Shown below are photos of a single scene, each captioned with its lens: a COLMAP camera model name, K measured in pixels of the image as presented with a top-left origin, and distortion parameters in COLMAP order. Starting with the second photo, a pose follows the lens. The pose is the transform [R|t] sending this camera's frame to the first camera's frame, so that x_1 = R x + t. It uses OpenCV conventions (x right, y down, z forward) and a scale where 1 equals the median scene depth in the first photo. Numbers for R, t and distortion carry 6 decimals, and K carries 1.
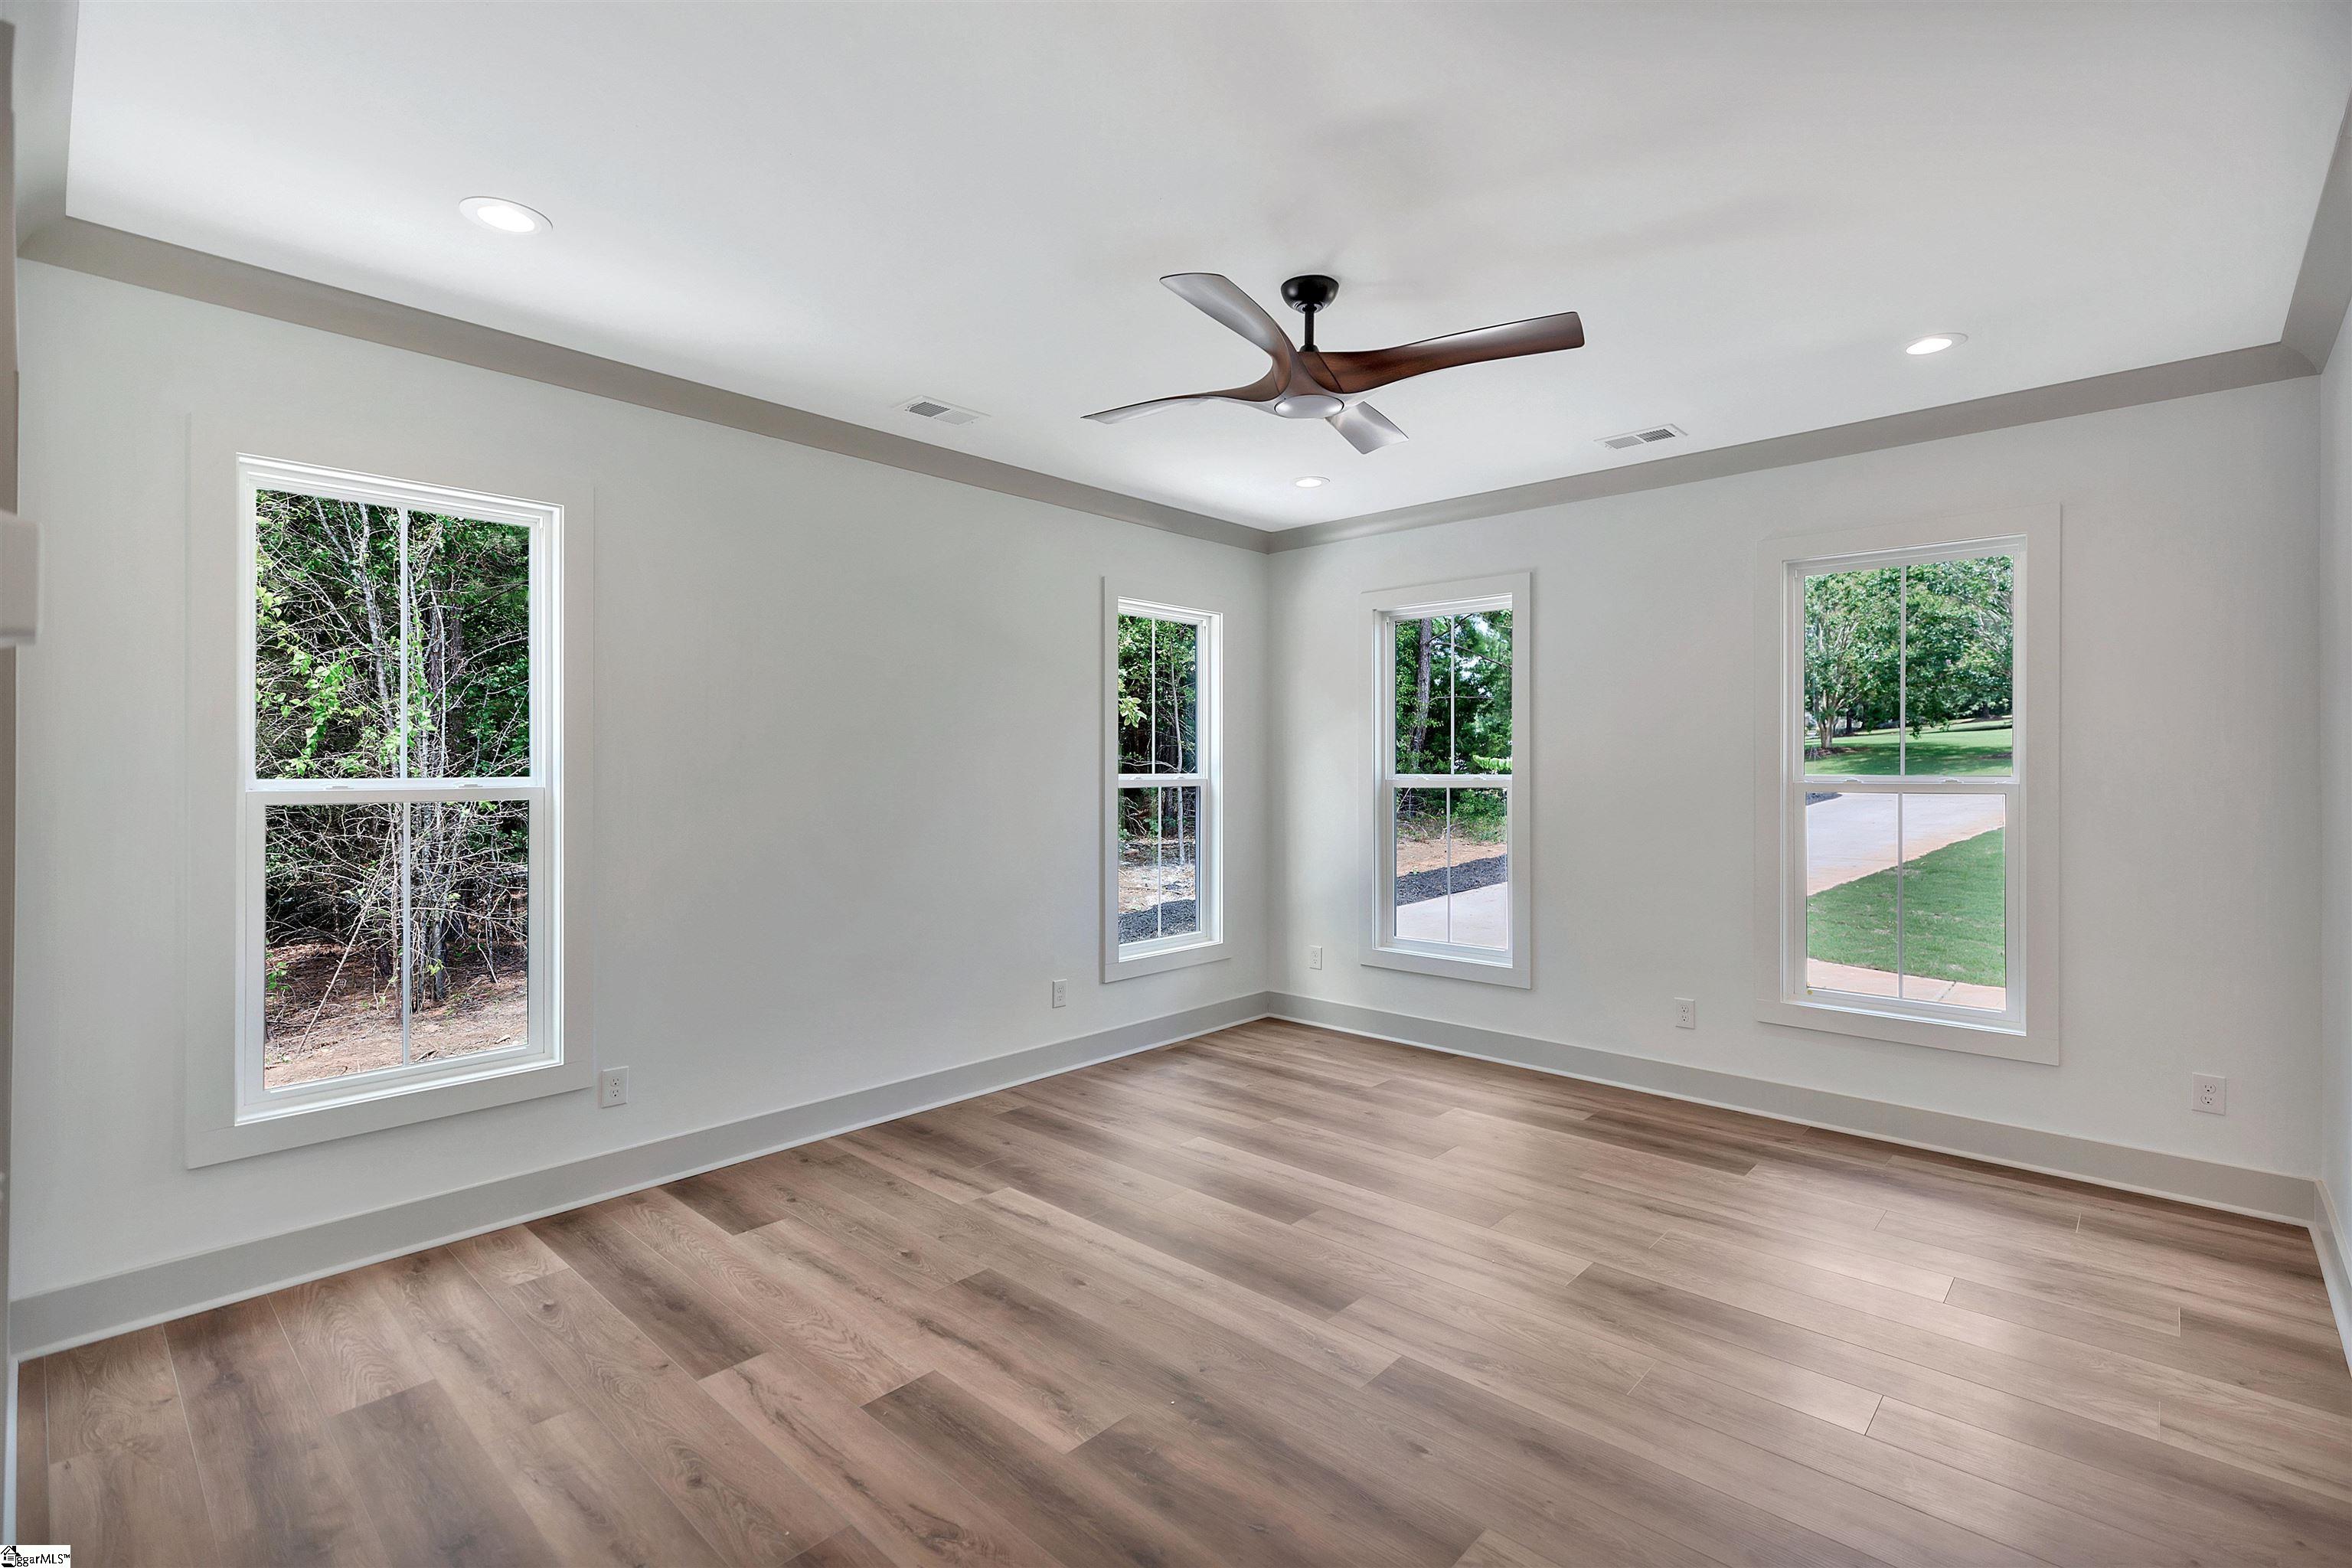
lens RADIAL K [[1084.3, 0, 1183.7], [0, 1084.3, 779.4], [0, 0, 1]] dist [0.004845, 0.000059]
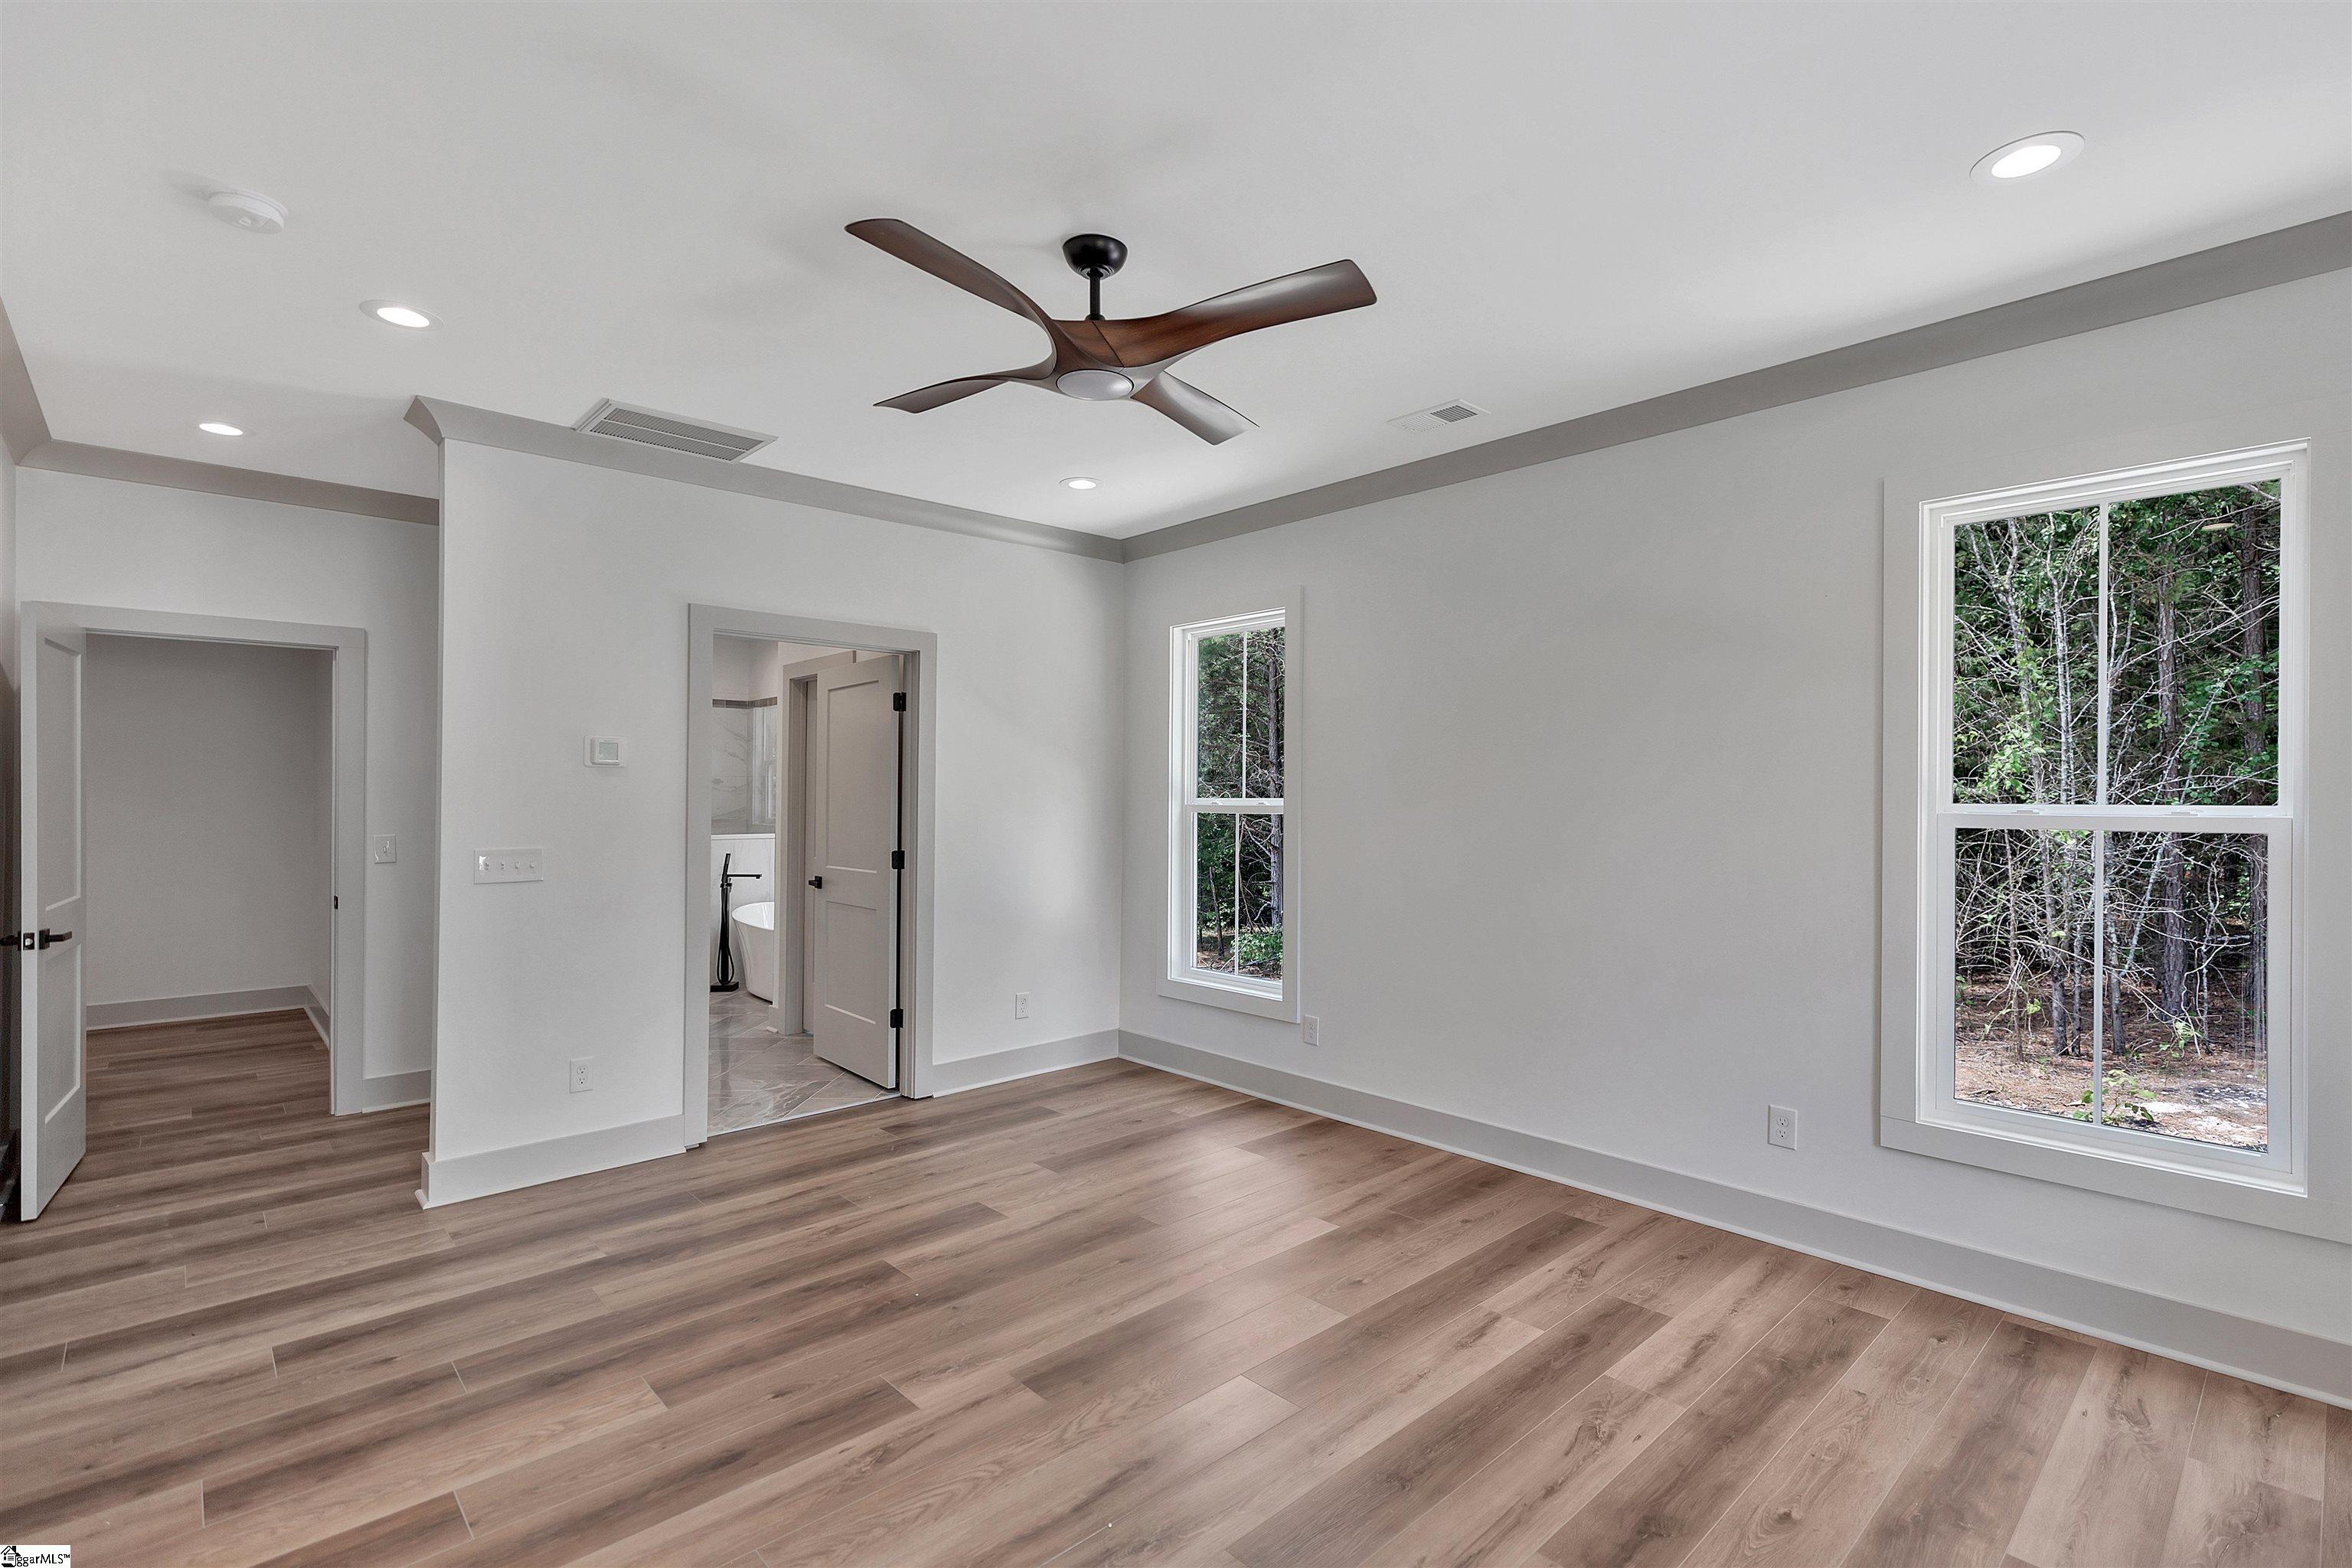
lens RADIAL K [[1097.1, 0, 1185.0], [0, 1097.1, 796.2], [0, 0, 1]] dist [0.003331, -0.000277]
pose [[-0.089536, 0.004974, -0.995971, 0.874483], [-0.012579, 0.999902, 0.006124, -0.011184], [0.995904, 0.013076, -0.089464, 1.008727]]
